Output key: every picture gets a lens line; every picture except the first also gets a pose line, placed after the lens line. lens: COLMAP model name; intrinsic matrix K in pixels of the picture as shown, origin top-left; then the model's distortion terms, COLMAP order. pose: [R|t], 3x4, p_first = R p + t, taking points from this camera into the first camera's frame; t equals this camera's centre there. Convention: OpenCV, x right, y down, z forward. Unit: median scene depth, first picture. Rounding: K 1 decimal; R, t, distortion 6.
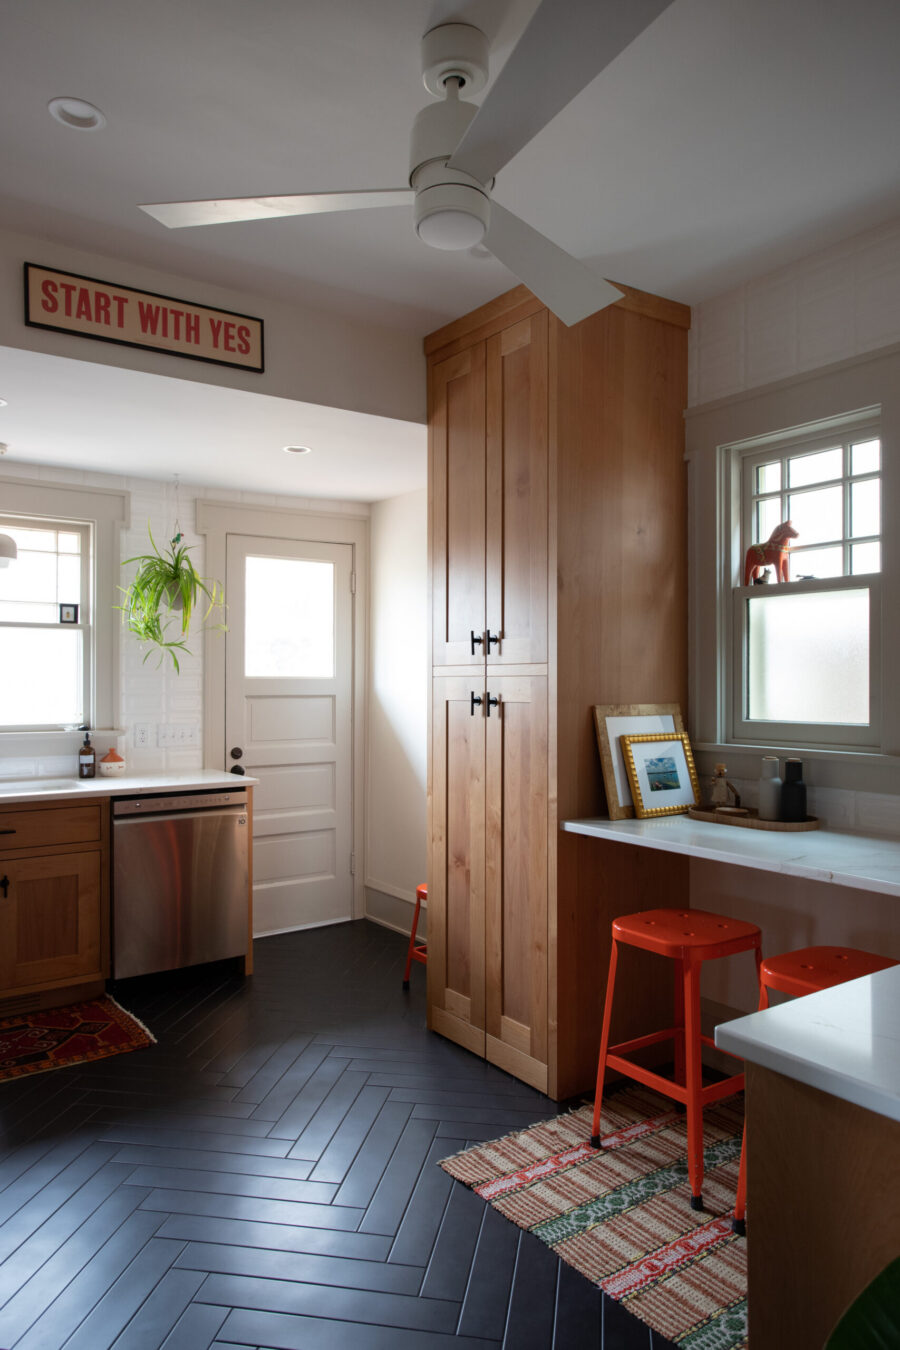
lens RADIAL K [[907.8, 0, 447.7], [0, 907.8, 681.6], [0, 0, 1]] dist [0.009130, 0.003486]
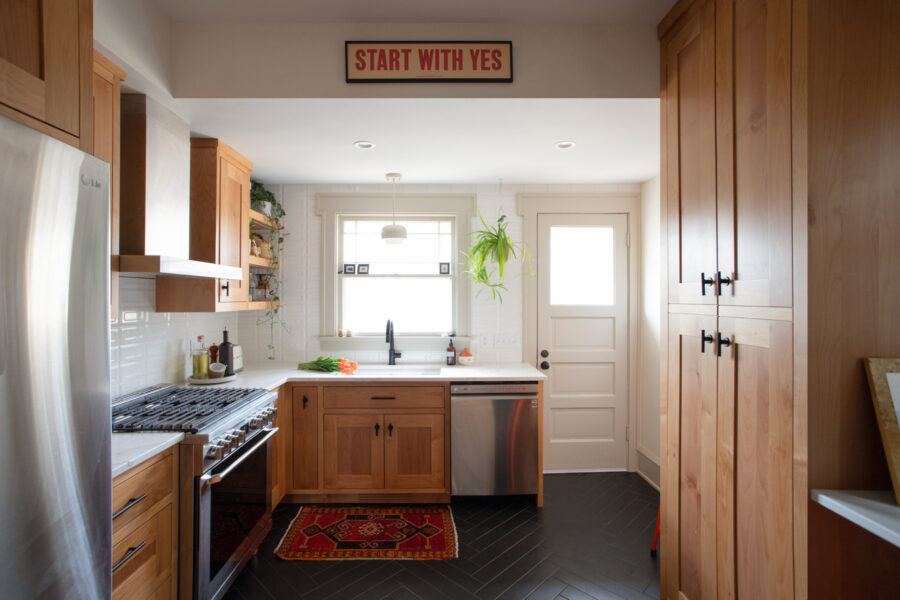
lens RADIAL K [[436.0, 0, 442.2], [0, 436.0, 294.1], [0, 0, 1]] dist [-0.018534, 0.012187]
pose [[0.832817, -0.006829, -0.553506, 0.050094], [0.006072, 0.999976, -0.003201, -0.028827], [0.553515, -0.000695, 0.832839, 0.376778]]
